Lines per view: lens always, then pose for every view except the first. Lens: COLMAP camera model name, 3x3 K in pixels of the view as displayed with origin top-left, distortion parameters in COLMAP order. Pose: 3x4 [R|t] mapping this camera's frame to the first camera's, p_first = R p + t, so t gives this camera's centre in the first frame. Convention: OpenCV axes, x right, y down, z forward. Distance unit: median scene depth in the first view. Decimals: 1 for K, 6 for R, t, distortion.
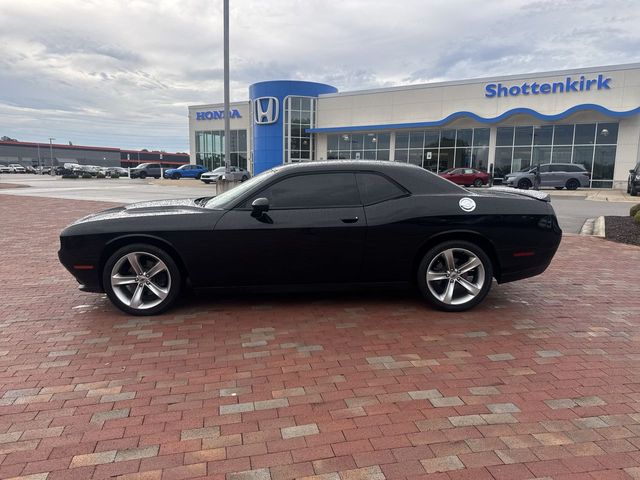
lens RADIAL K [[447.3, 0, 321.4], [0, 447.3, 238.3], [0, 0, 1]] dist [0.053958, -0.072072]
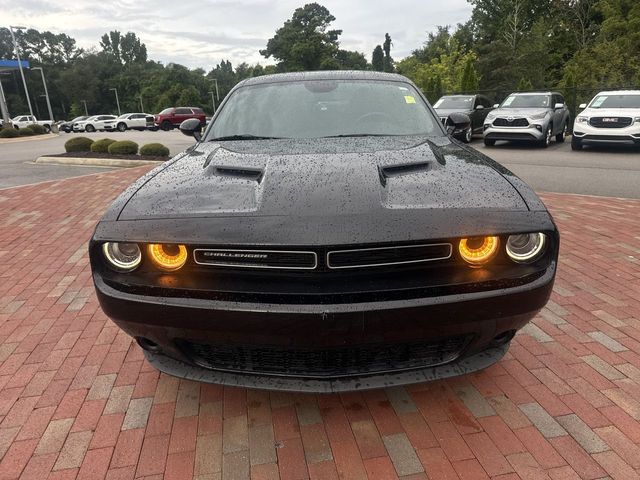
lens RADIAL K [[460.8, 0, 317.5], [0, 460.8, 240.1], [0, 0, 1]] dist [0.000078, -0.003968]
pose [[0.035261, -0.294405, 0.955030, -0.146047], [0.187694, 0.940570, 0.283017, -0.022650], [-0.981594, 0.169274, 0.088424, 0.177073]]
